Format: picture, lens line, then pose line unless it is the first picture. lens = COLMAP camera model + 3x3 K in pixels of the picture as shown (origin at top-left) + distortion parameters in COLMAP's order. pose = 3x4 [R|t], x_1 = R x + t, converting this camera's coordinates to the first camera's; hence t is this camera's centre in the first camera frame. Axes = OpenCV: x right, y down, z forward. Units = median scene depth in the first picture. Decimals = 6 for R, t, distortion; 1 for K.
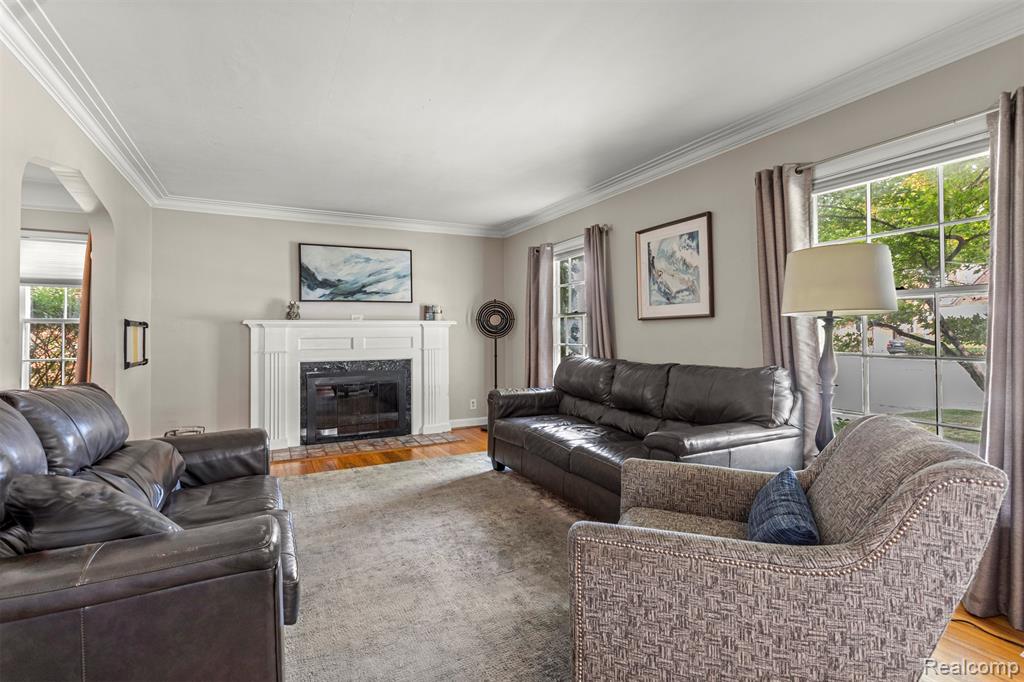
lens RADIAL K [[487.1, 0, 516.0], [0, 487.1, 321.2], [0, 0, 1]] dist [0.000365, 0.002781]
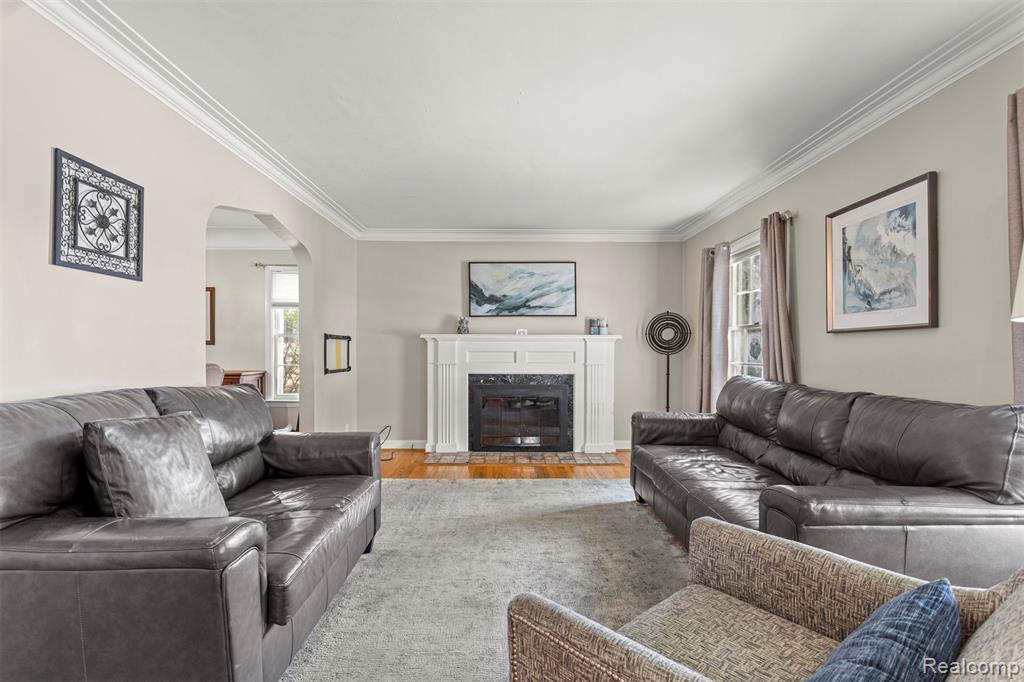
lens RADIAL K [[487.1, 0, 515.3], [0, 487.1, 348.6], [0, 0, 1]] dist [0.000365, 0.002781]
pose [[0.896187, 0.011038, -0.443540, 0.164144], [-0.000443, 0.999712, 0.023983, 0.004523], [0.443677, -0.021296, 0.895934, 0.116695]]
